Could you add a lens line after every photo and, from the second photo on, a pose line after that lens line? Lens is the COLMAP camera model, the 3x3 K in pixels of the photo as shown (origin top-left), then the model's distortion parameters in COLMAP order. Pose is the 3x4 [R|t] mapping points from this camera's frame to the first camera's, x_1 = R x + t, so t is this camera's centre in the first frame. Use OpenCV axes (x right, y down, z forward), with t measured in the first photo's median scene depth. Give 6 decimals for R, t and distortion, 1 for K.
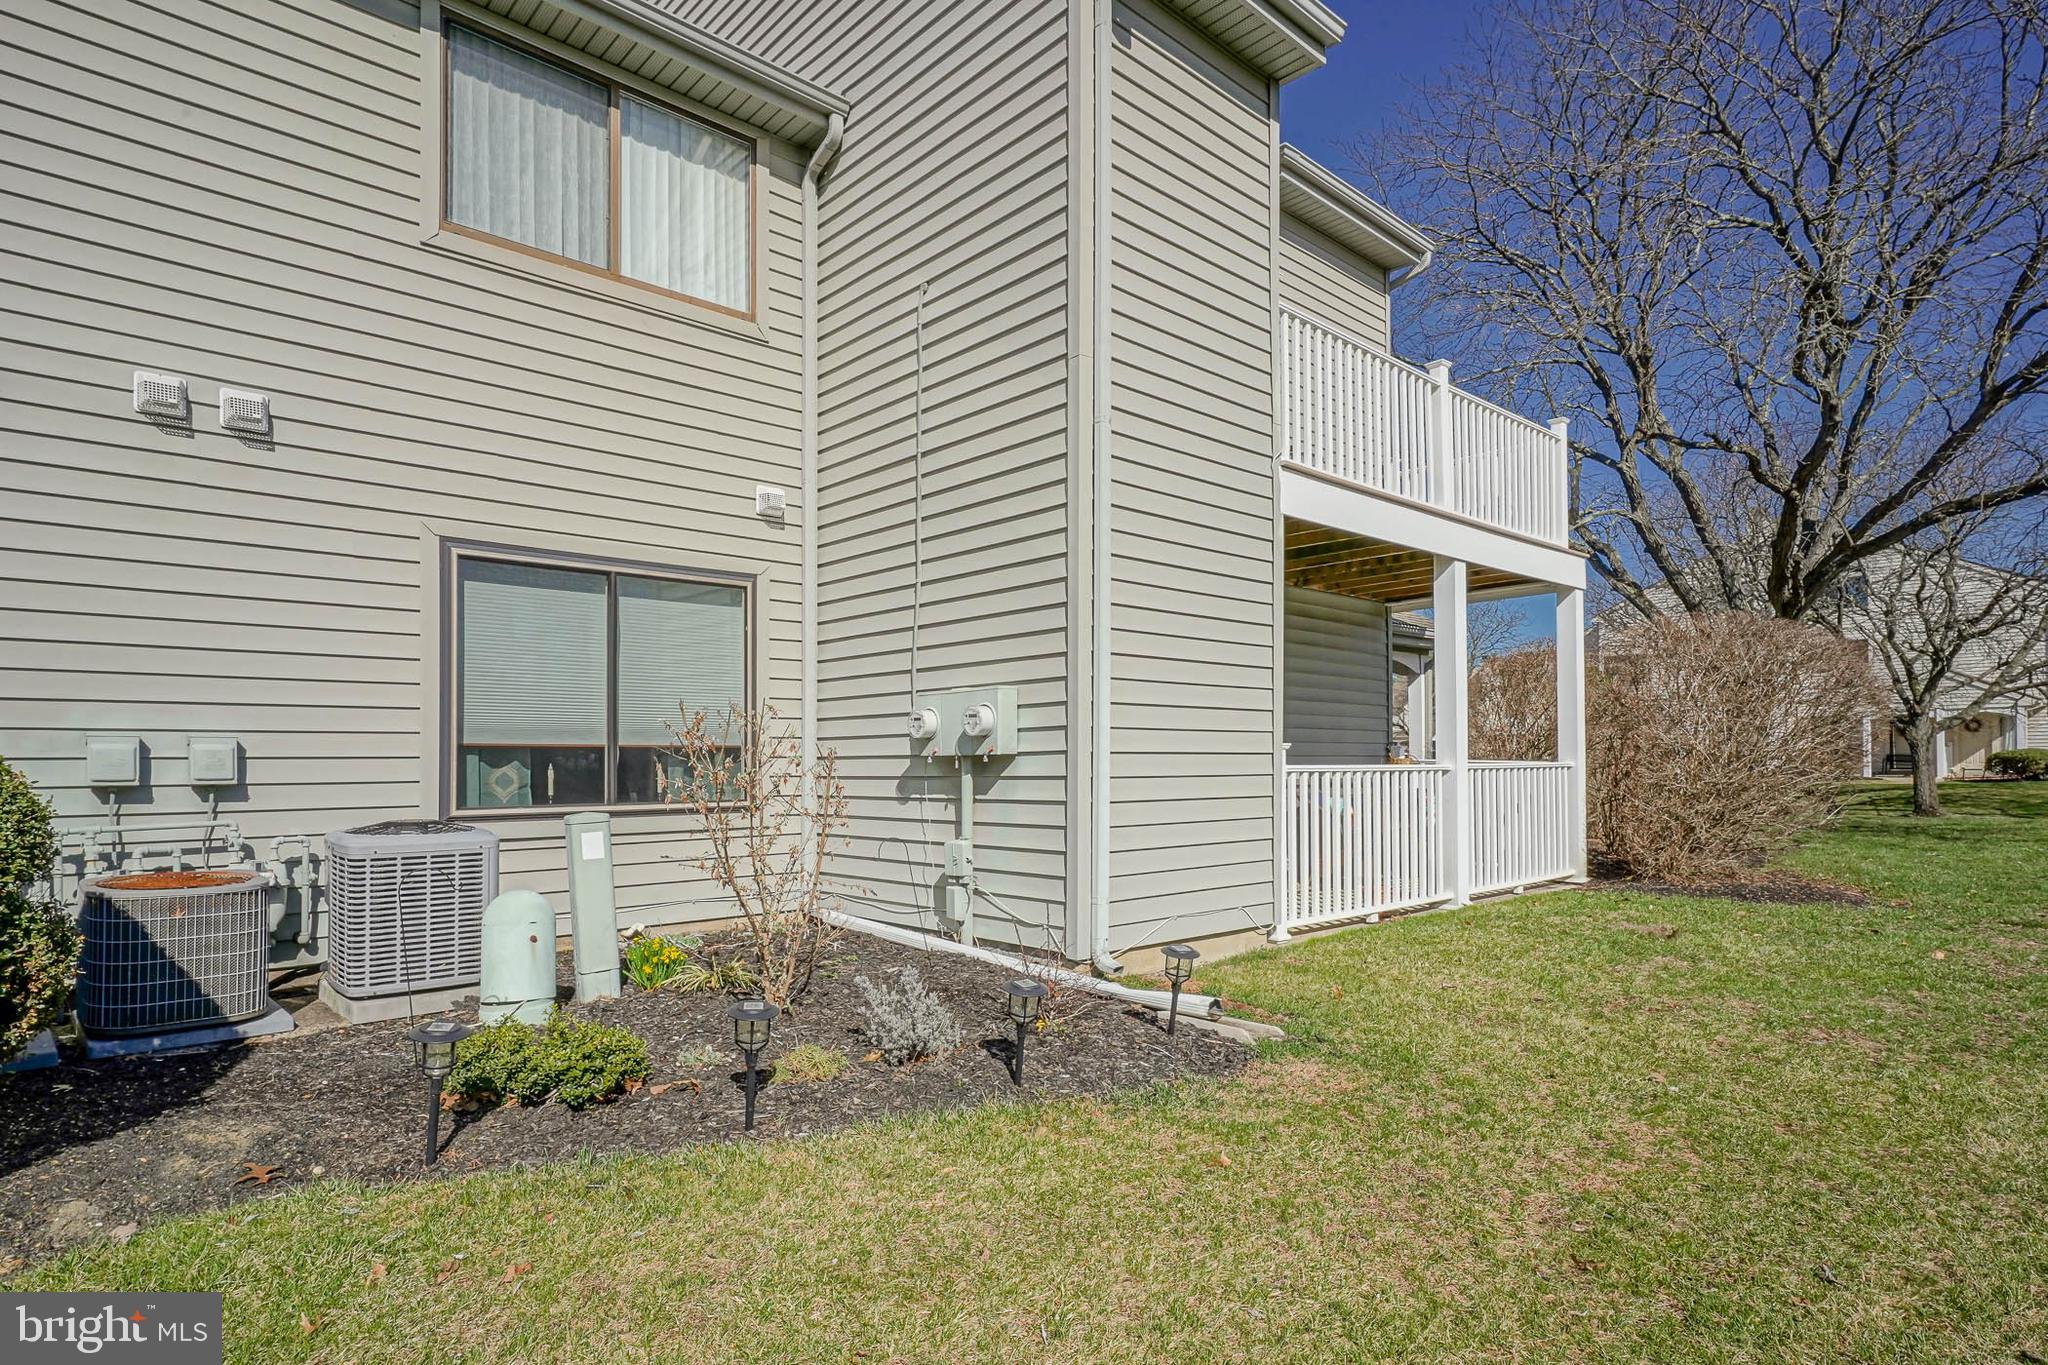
lens RADIAL K [[1073.4, 0, 1025.9], [0, 1073.4, 749.4], [0, 0, 1]] dist [-0.013649, -0.000931]
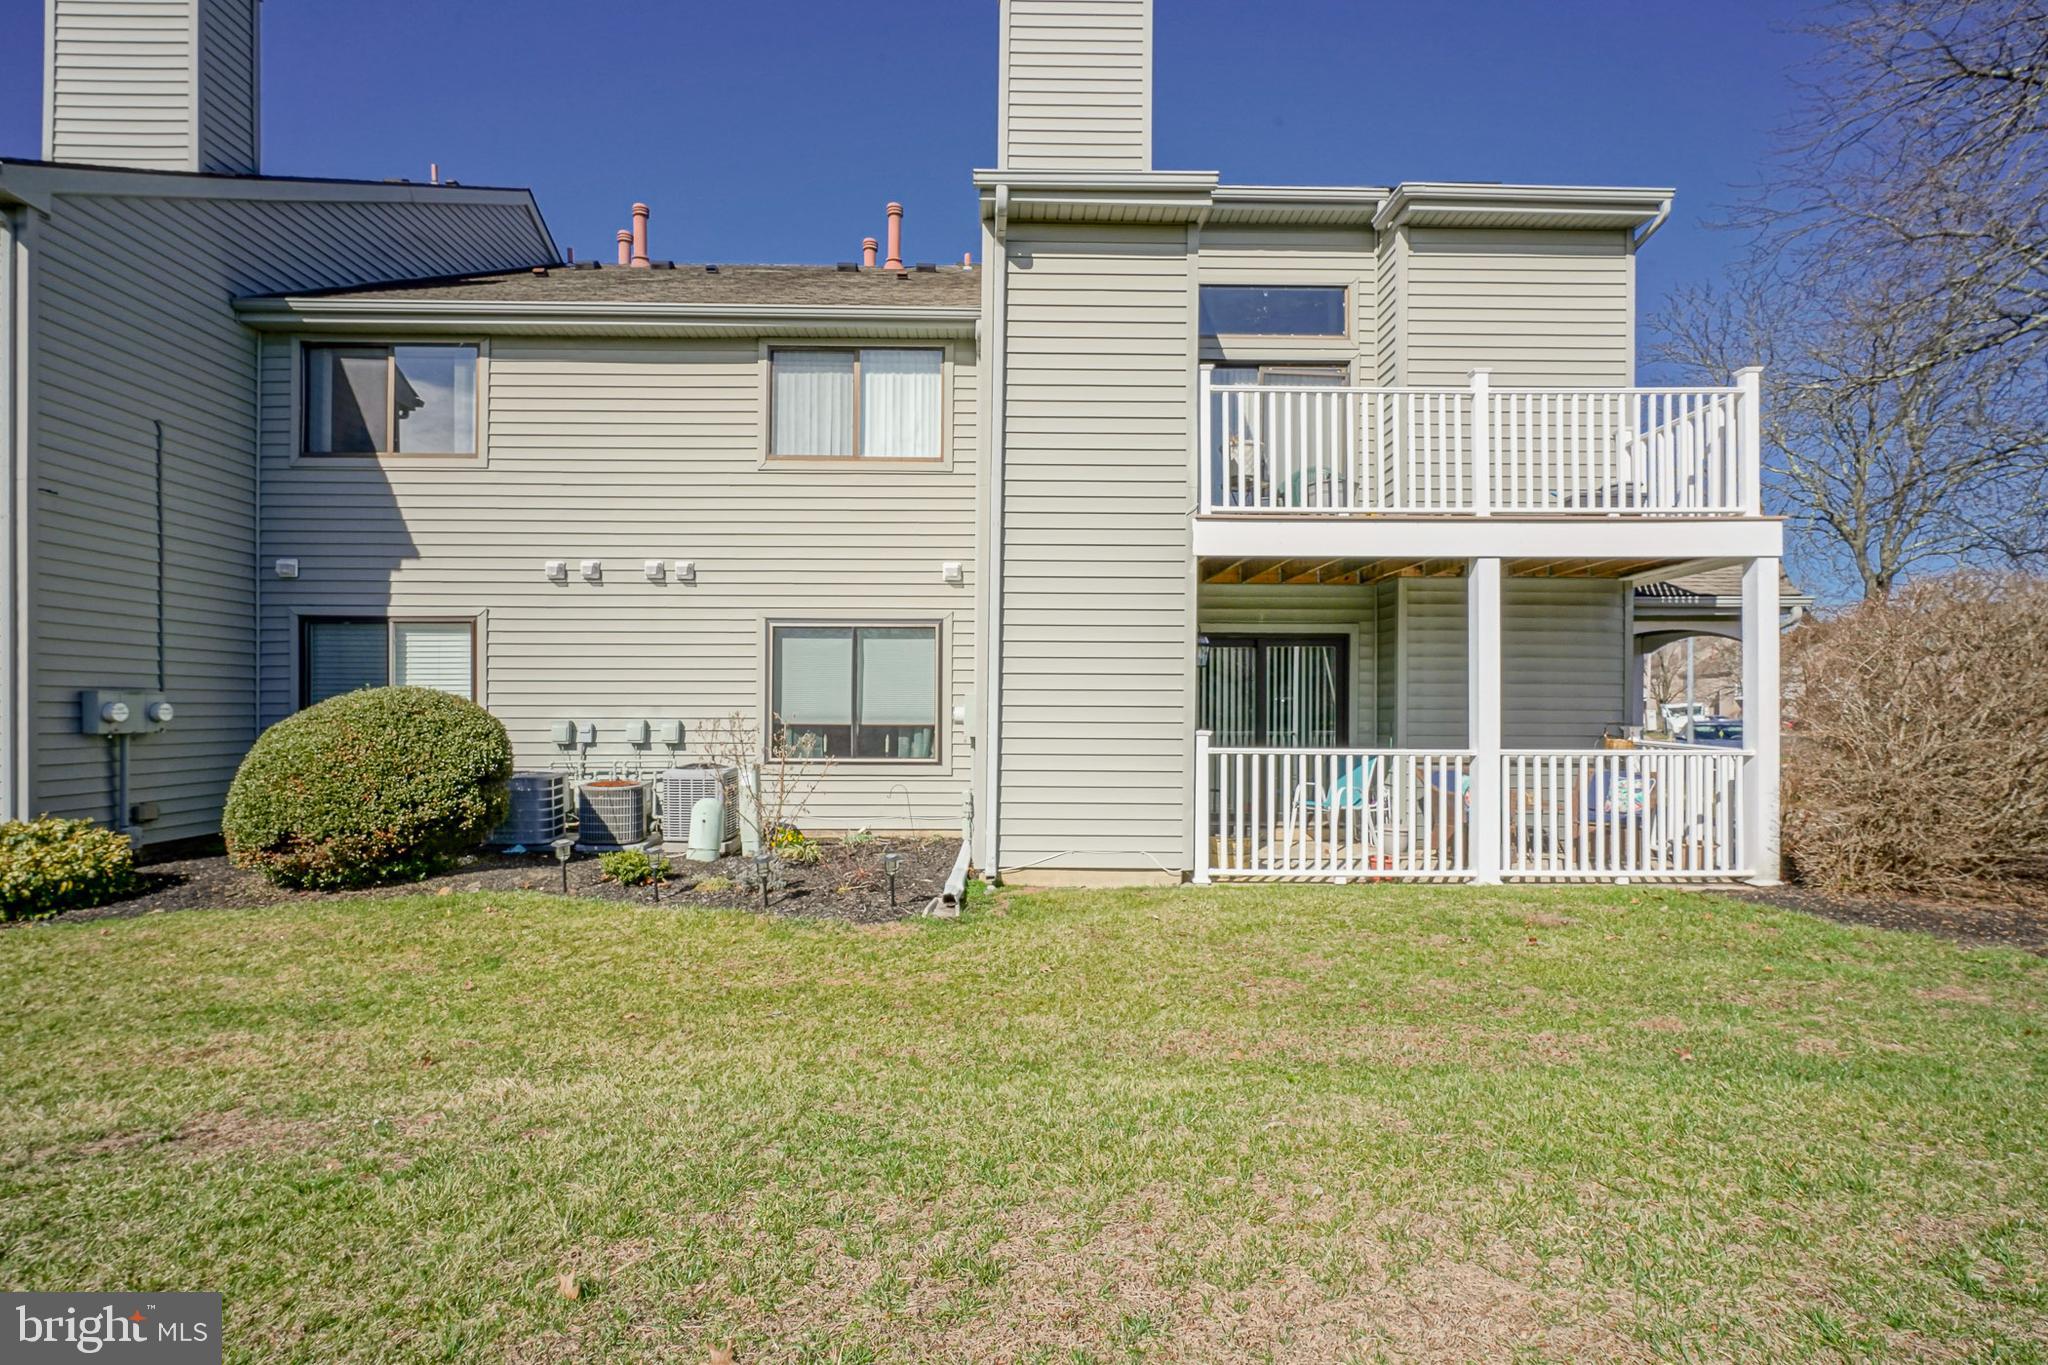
lens RADIAL K [[1004.1, 0, 1019.8], [0, 1004.1, 688.4], [0, 0, 1]] dist [-0.009428, 0.001837]
pose [[0.745715, -0.007099, -0.666228, 0.902083], [-0.001457, 0.999923, -0.012286, -0.042862], [0.666264, 0.010133, 0.745647, -0.052602]]
